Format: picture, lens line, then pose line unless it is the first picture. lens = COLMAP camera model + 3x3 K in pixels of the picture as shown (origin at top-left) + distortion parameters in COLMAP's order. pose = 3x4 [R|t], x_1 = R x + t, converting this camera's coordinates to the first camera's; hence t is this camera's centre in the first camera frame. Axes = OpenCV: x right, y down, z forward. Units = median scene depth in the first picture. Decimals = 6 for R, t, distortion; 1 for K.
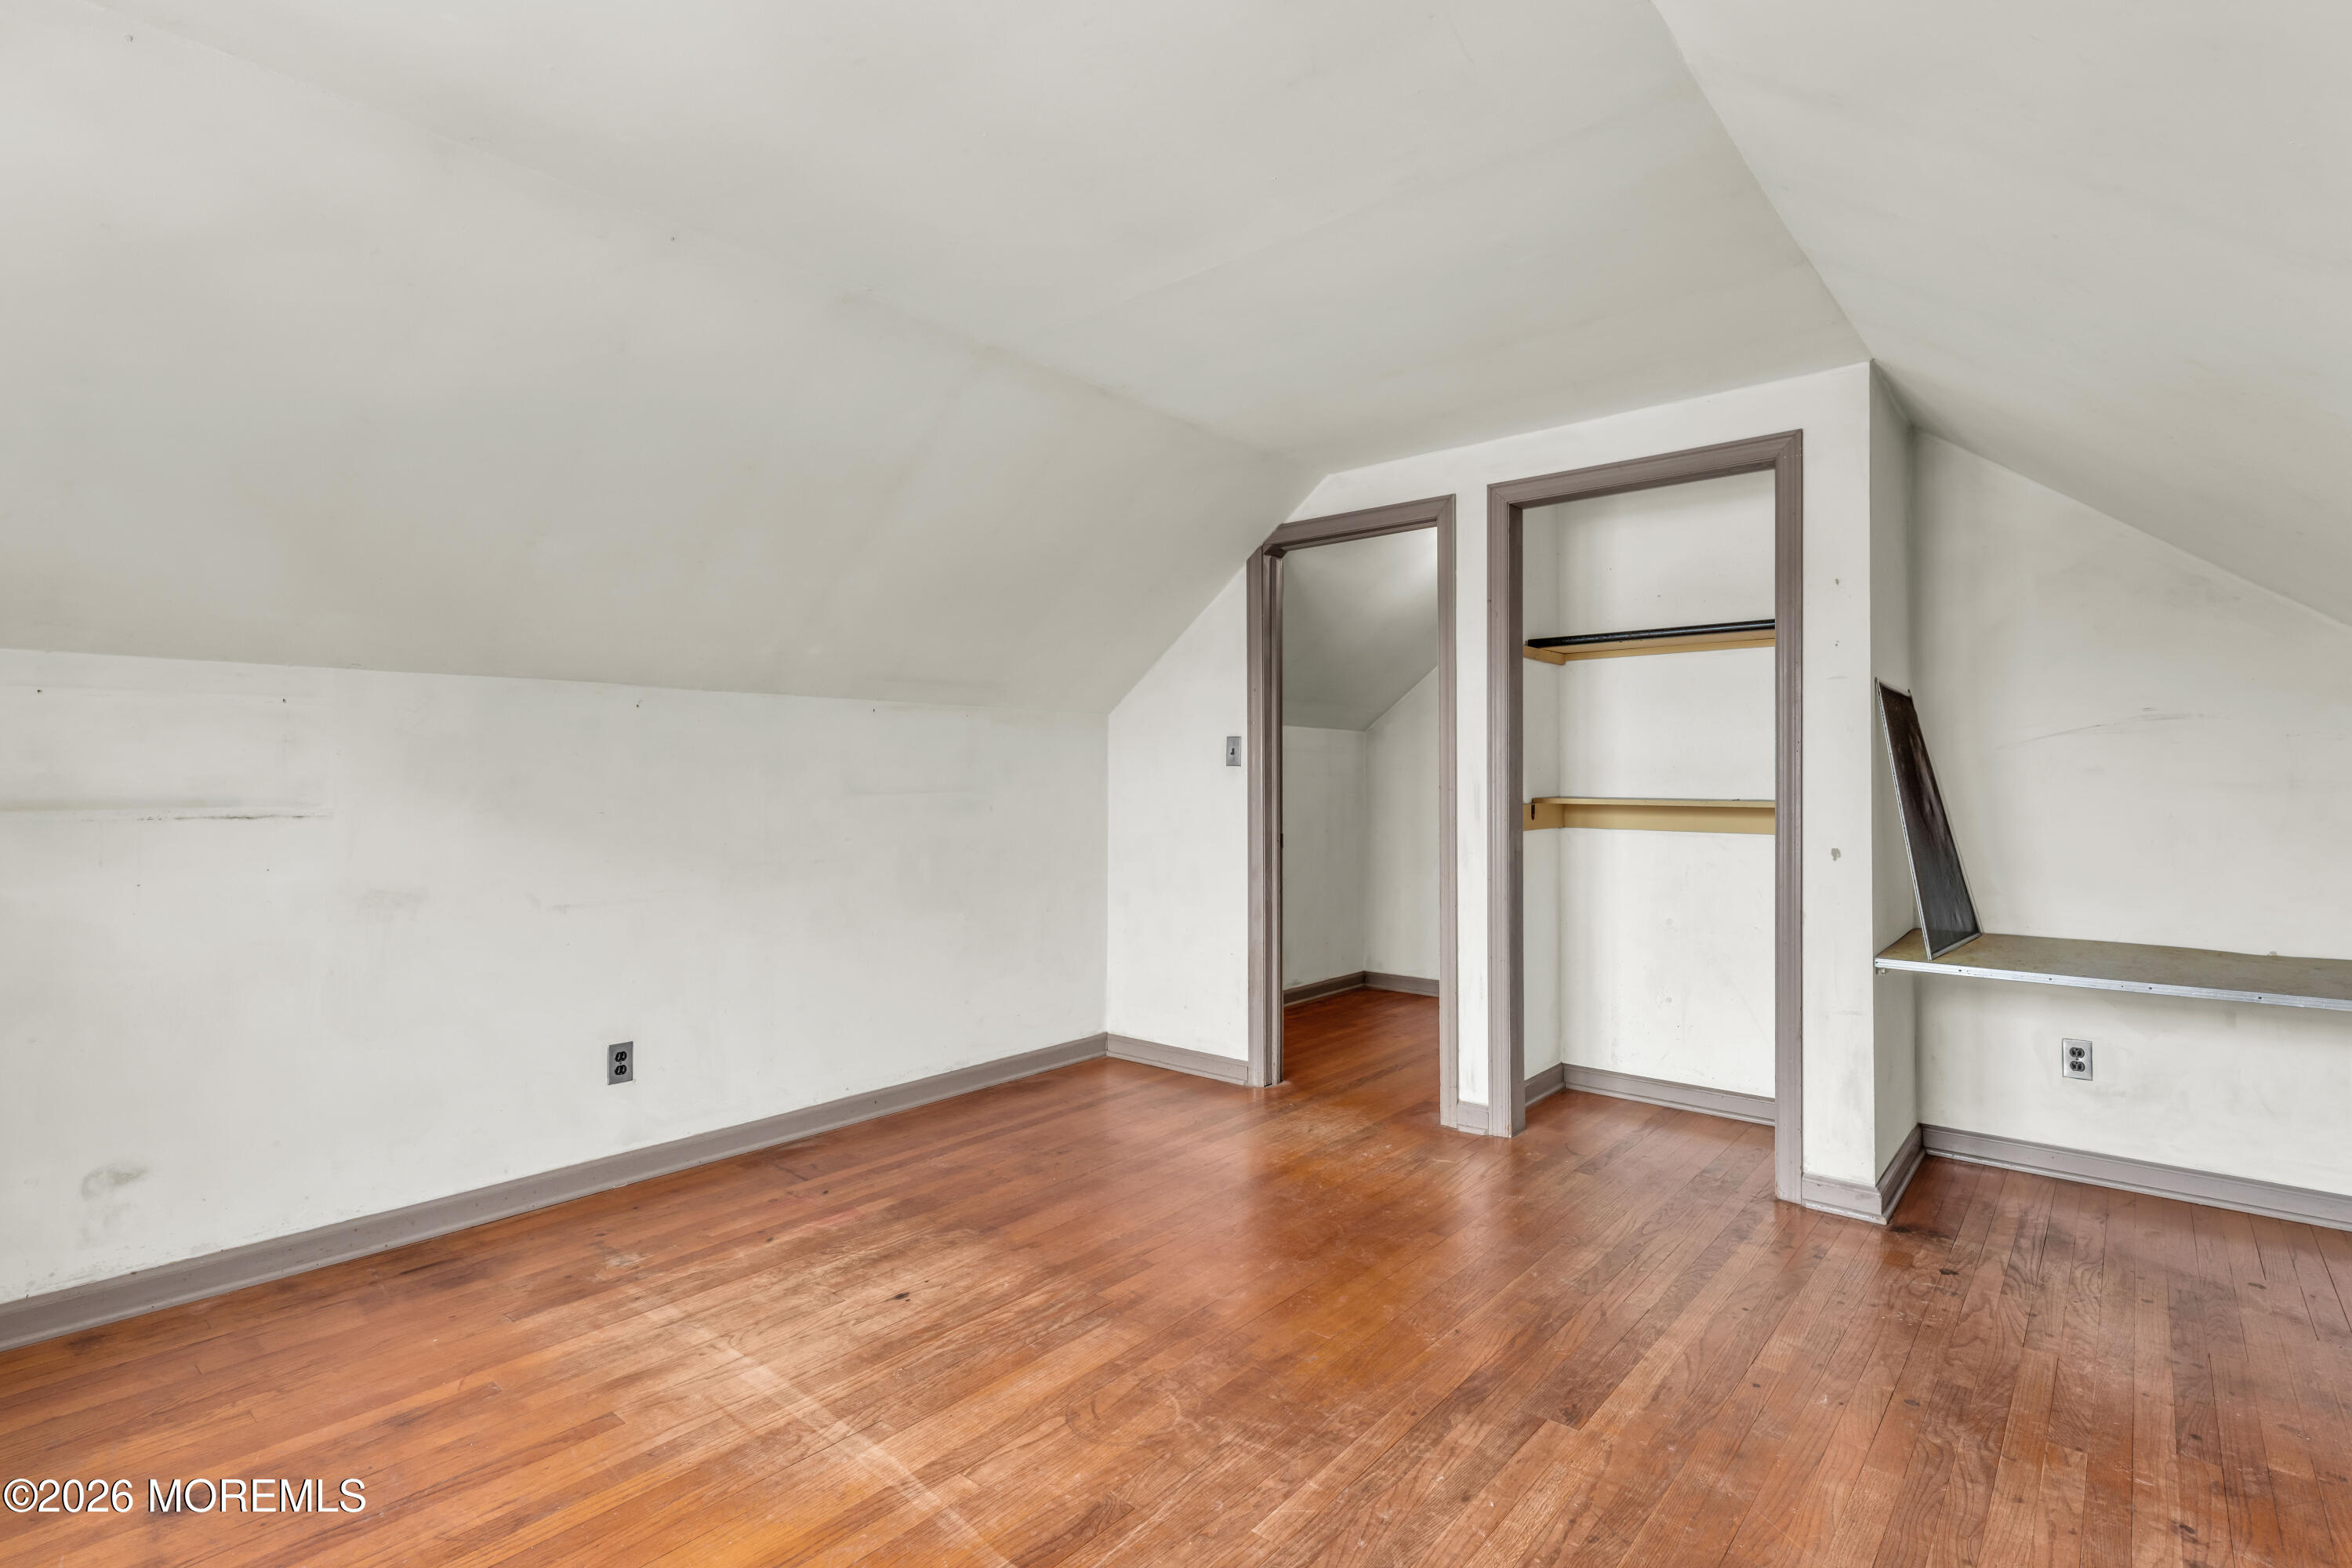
lens RADIAL K [[1149.4, 0, 1167.7], [0, 1149.4, 773.1], [0, 0, 1]] dist [-0.002823, -0.000435]
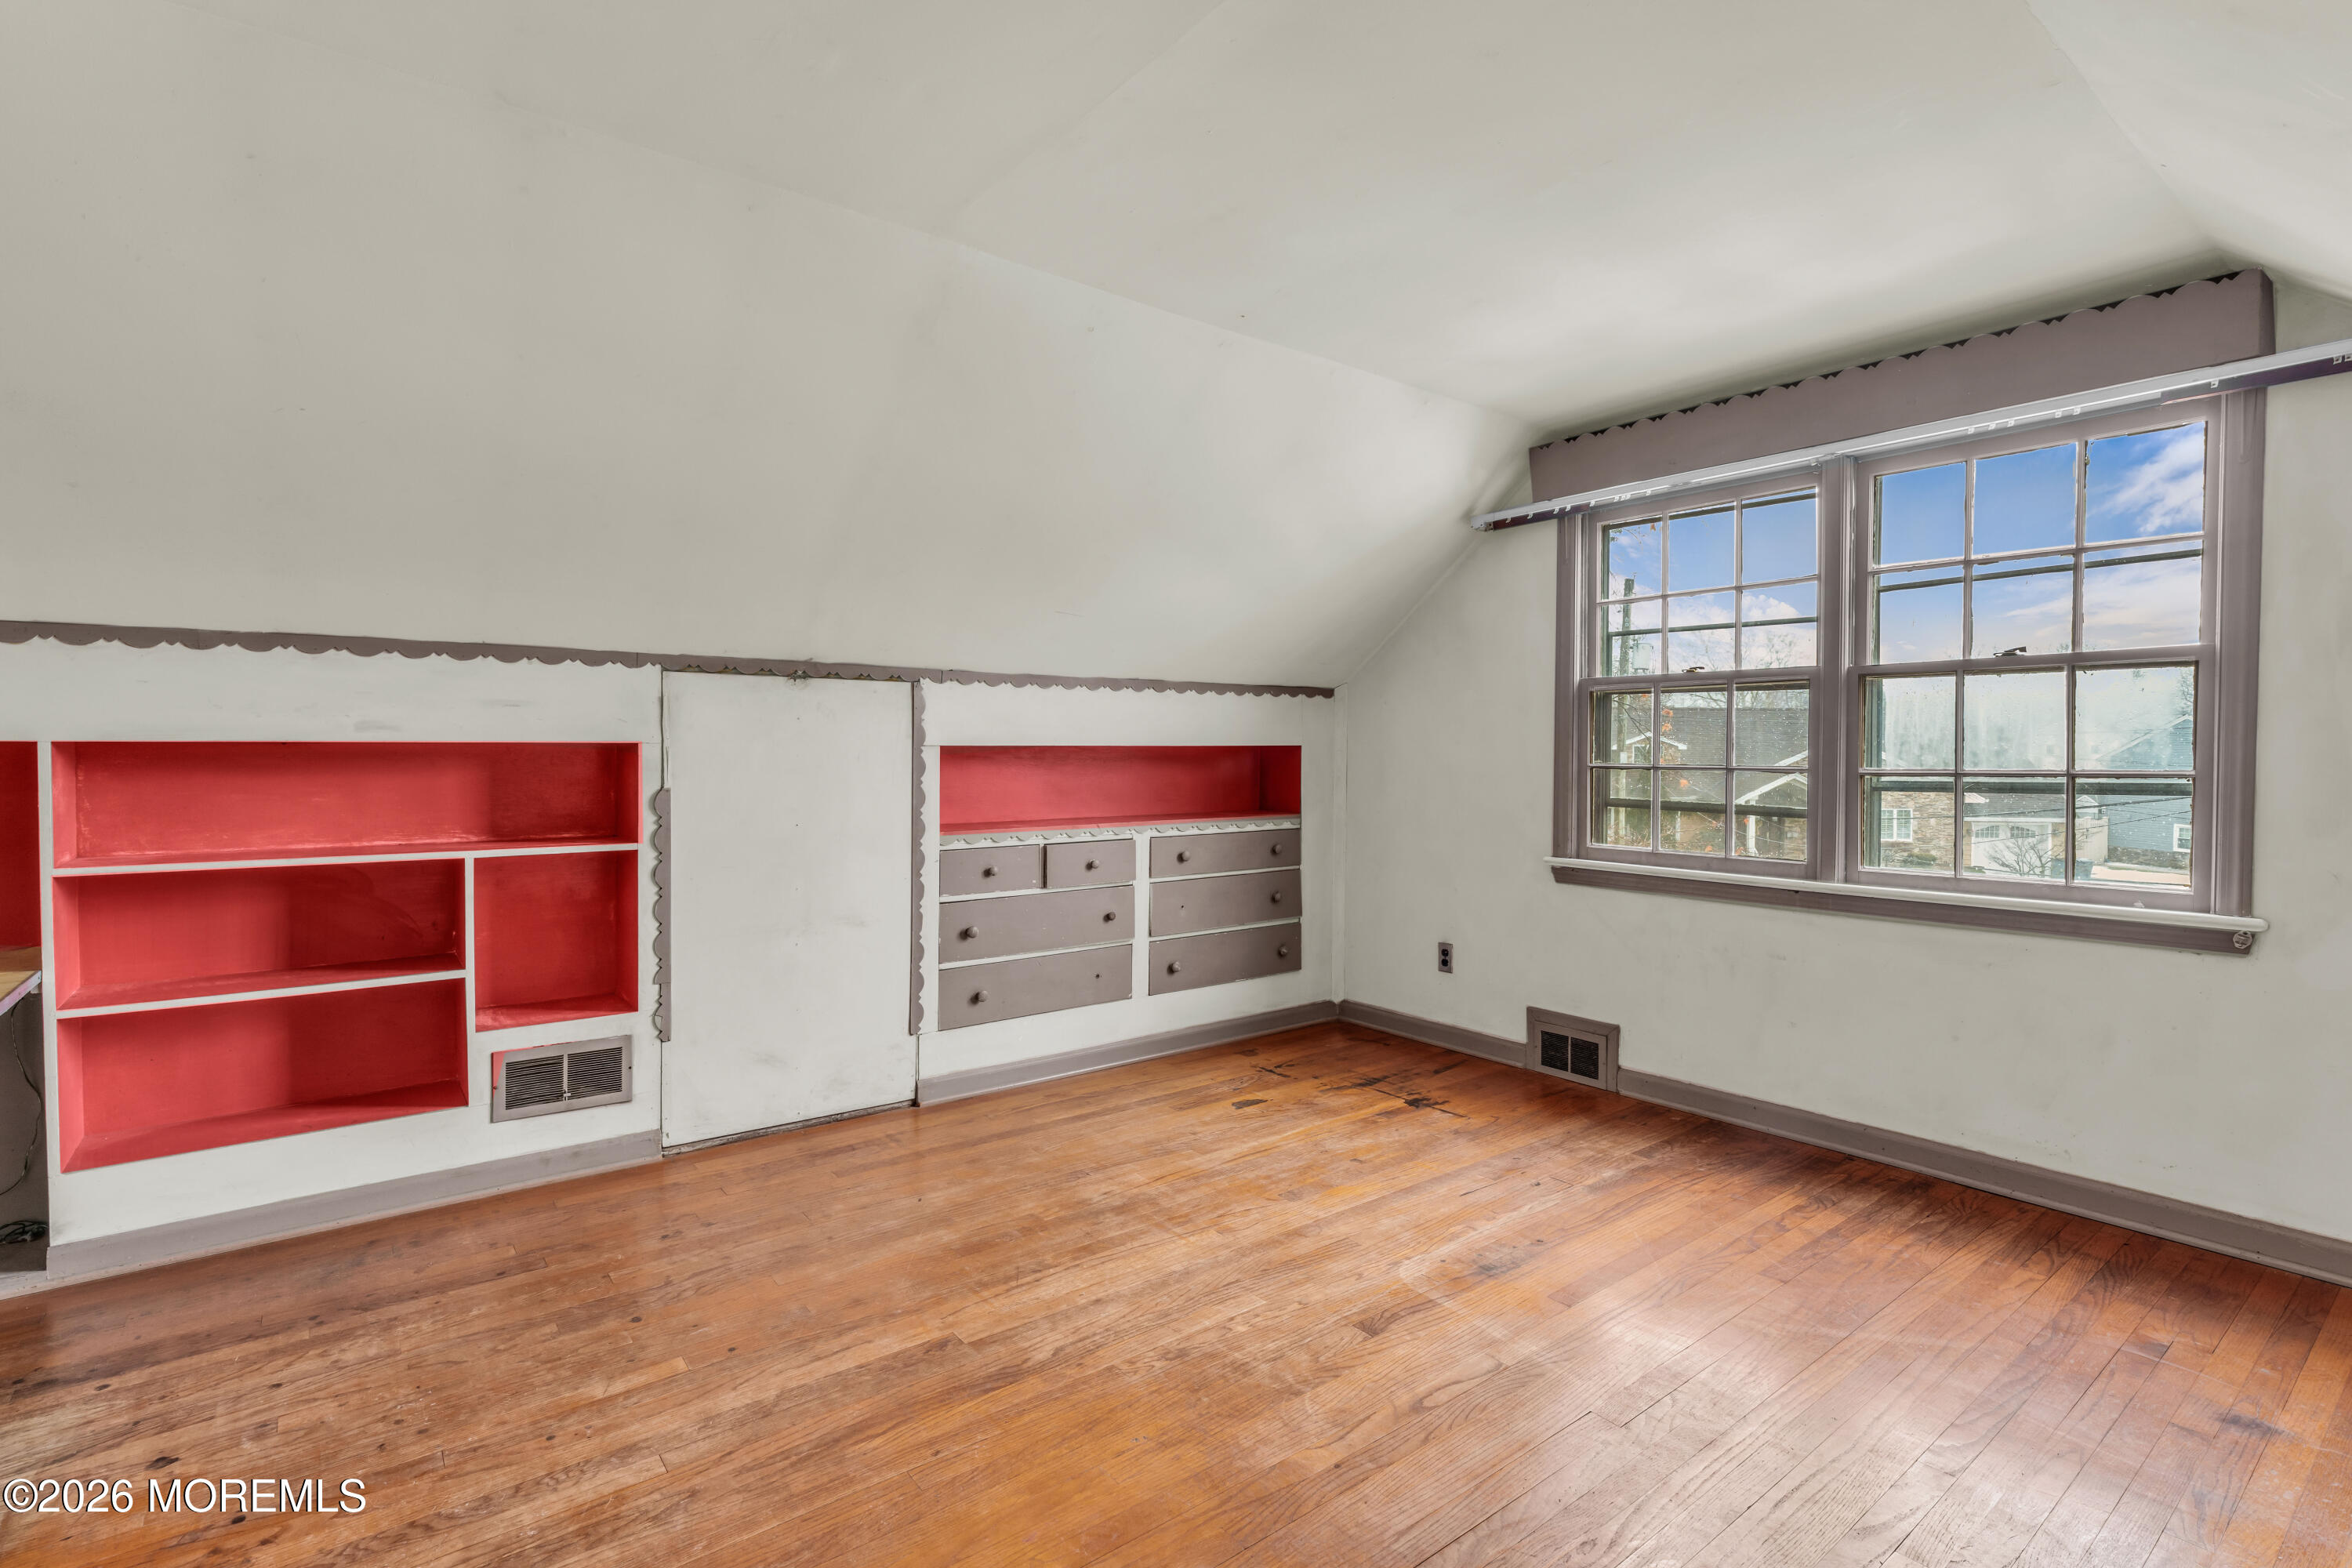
lens RADIAL K [[1149.4, 0, 1167.7], [0, 1149.4, 773.1], [0, 0, 1]] dist [-0.002823, -0.000435]
pose [[-0.981582, -0.005343, 0.190967, -0.060742], [-0.002421, 0.999876, 0.015536, 0.007239], [-0.191027, 0.014787, -0.981473, 2.053113]]
